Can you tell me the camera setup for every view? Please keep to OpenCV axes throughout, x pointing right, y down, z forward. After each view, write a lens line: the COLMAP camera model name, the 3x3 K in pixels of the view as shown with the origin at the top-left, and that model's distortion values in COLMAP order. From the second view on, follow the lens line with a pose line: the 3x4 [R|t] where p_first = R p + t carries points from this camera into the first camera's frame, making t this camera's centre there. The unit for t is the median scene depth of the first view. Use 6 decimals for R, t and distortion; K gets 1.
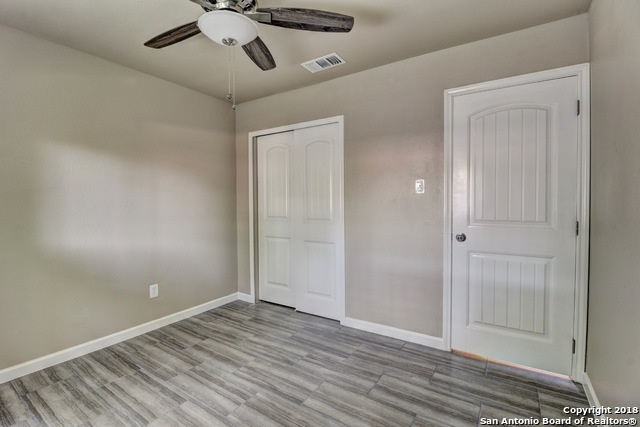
lens RADIAL K [[295.8, 0, 318.1], [0, 295.8, 211.3], [0, 0, 1]] dist [-0.000131, -0.010305]
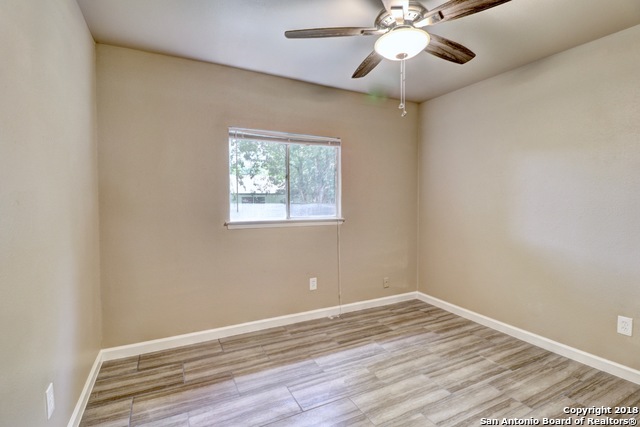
lens RADIAL K [[295.8, 0, 320.5], [0, 295.8, 211.8], [0, 0, 1]] dist [-0.000131, -0.010305]
pose [[-0.488679, 0.028114, -0.872011, 0.606547], [-0.035762, 0.997995, 0.052217, -0.026756], [0.871730, 0.056703, -0.486694, 0.978053]]
